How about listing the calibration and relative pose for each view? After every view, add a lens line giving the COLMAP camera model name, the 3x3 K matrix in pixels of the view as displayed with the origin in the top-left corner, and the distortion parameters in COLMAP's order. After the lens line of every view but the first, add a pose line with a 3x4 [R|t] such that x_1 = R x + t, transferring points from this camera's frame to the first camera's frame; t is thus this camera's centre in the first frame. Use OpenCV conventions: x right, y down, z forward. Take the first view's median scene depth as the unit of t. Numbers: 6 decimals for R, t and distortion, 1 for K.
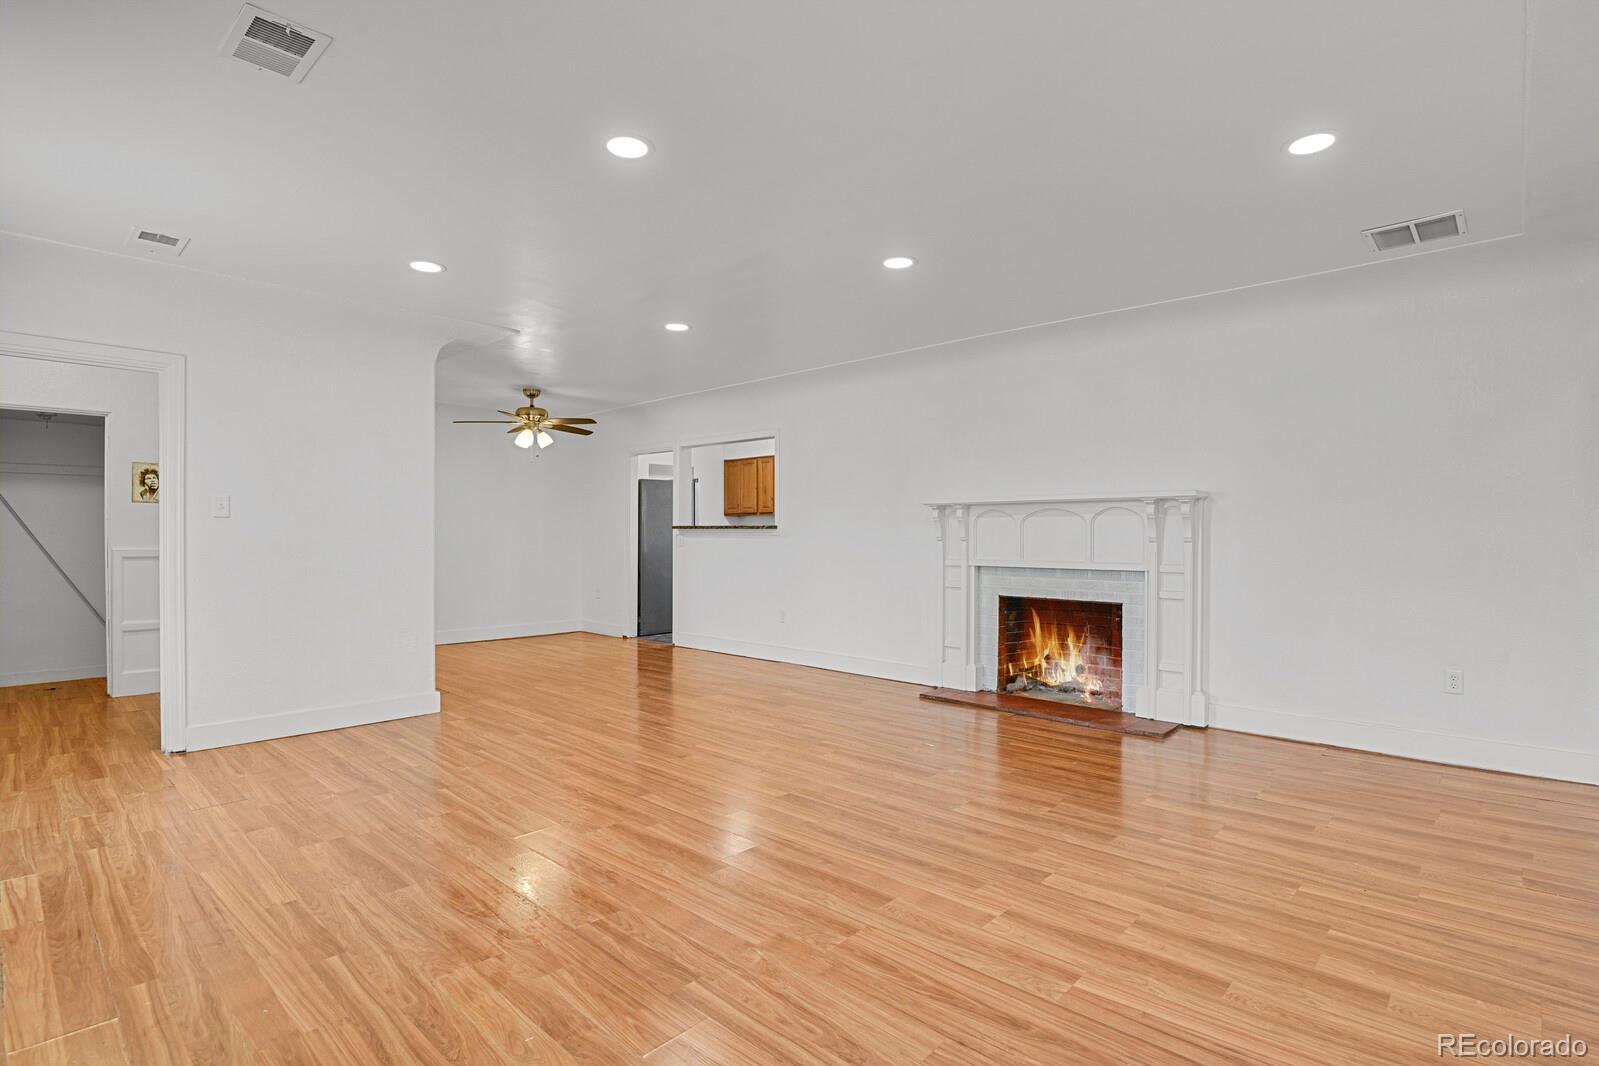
lens RADIAL K [[785.5, 0, 811.1], [0, 785.5, 540.2], [0, 0, 1]] dist [-0.026137, 0.000813]
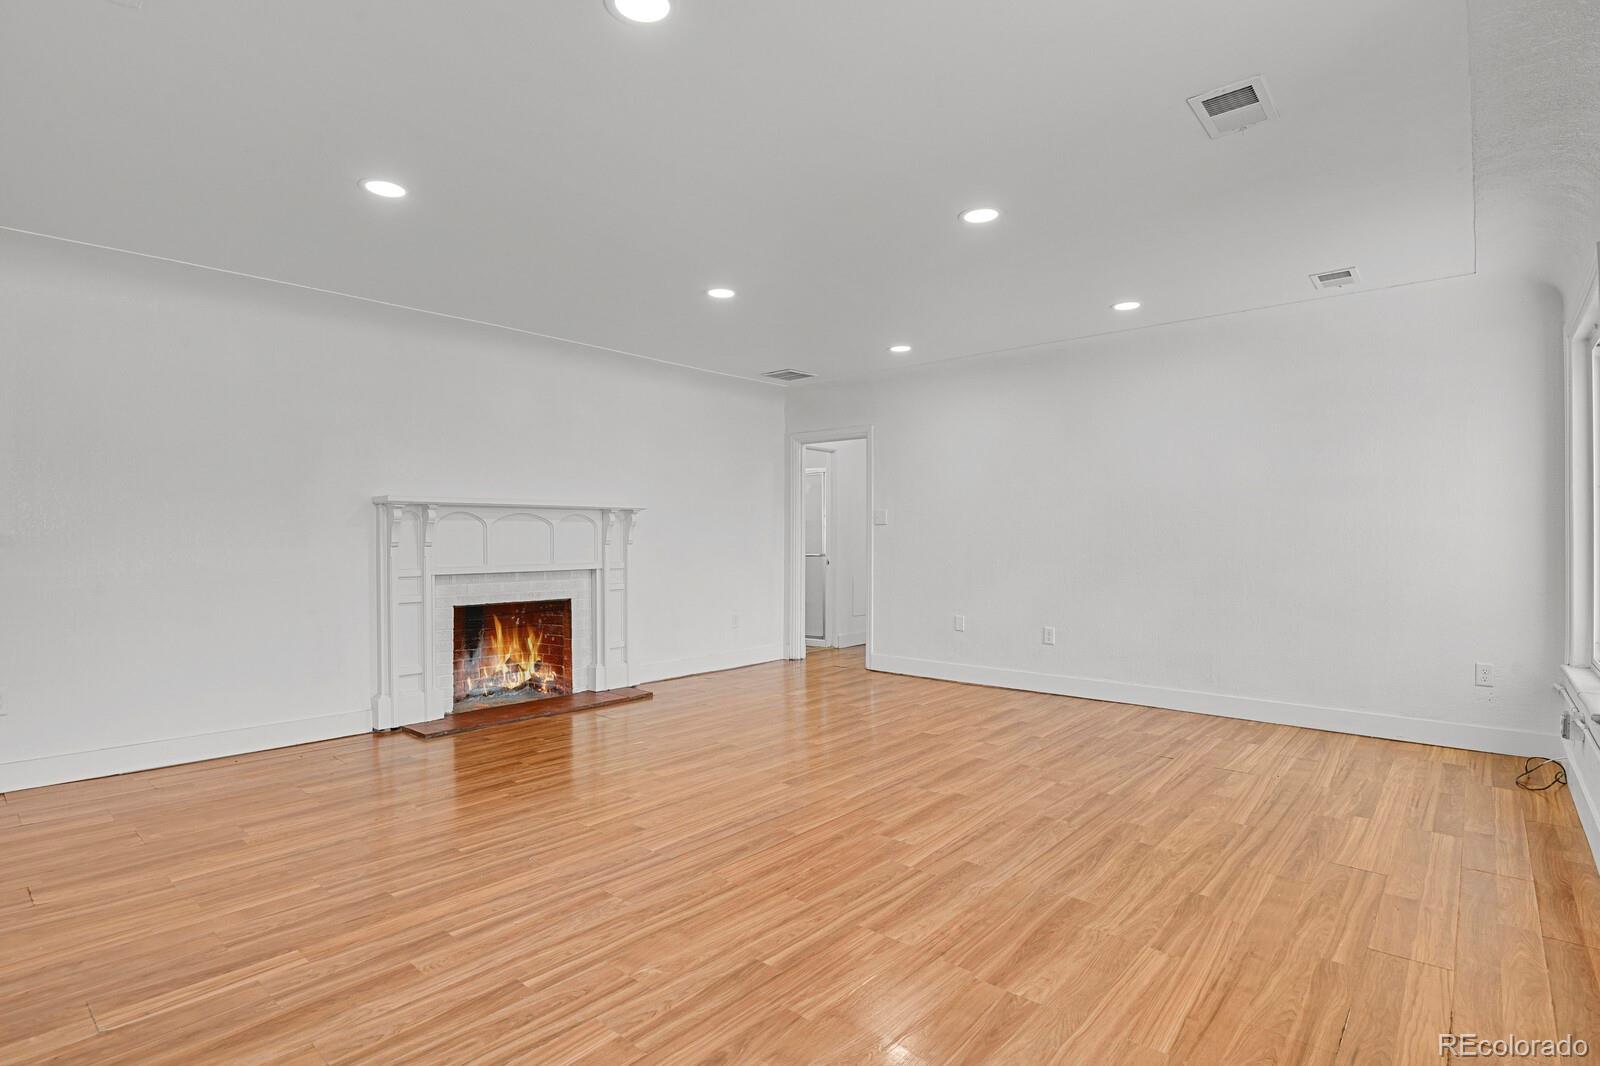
lens RADIAL K [[786.0, 0, 808.9], [0, 786.0, 530.5], [0, 0, 1]] dist [-0.026137, 0.000813]
pose [[-0.032885, 0.008105, 0.999426, -1.153271], [0.010875, 0.999911, -0.007751, -0.009201], [-0.999400, 0.010614, -0.032970, 1.052986]]
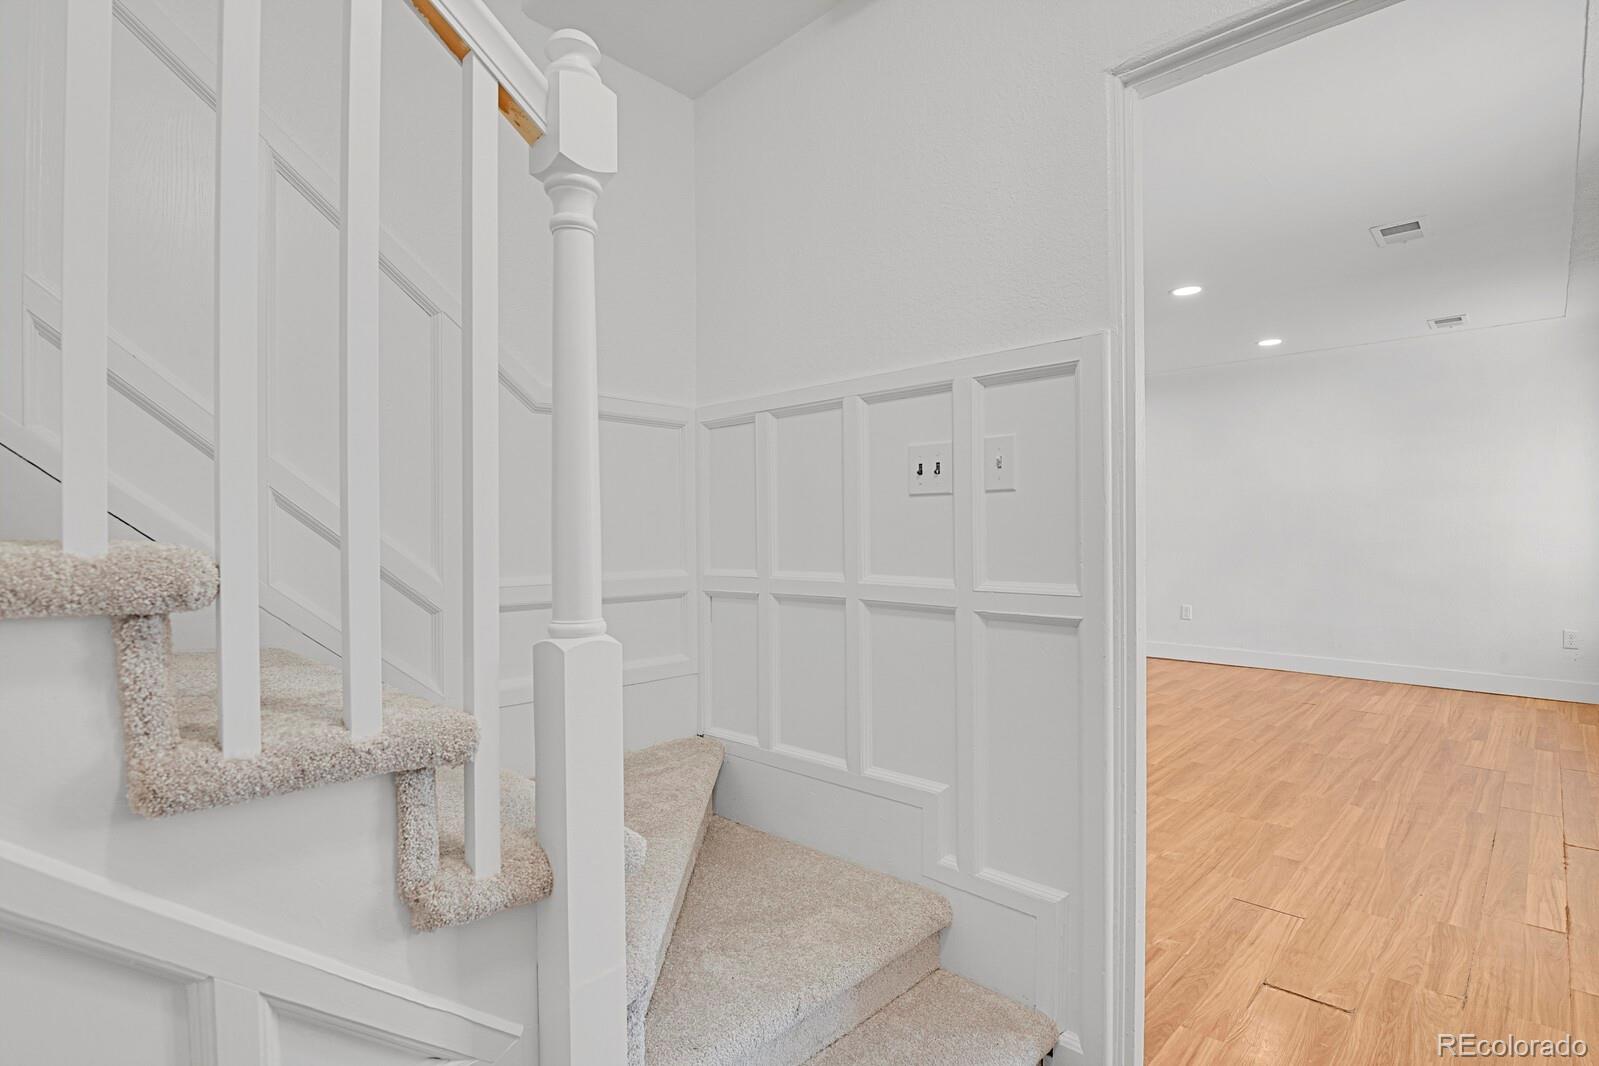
lens RADIAL K [[785.5, 0, 802.8], [0, 785.5, 531.0], [0, 0, 1]] dist [-0.026137, 0.000813]
pose [[0.021203, -0.000681, 0.999775, -1.498448], [0.016807, 0.999859, 0.000324, -0.015950], [-0.999634, 0.016796, 0.021212, 1.415343]]
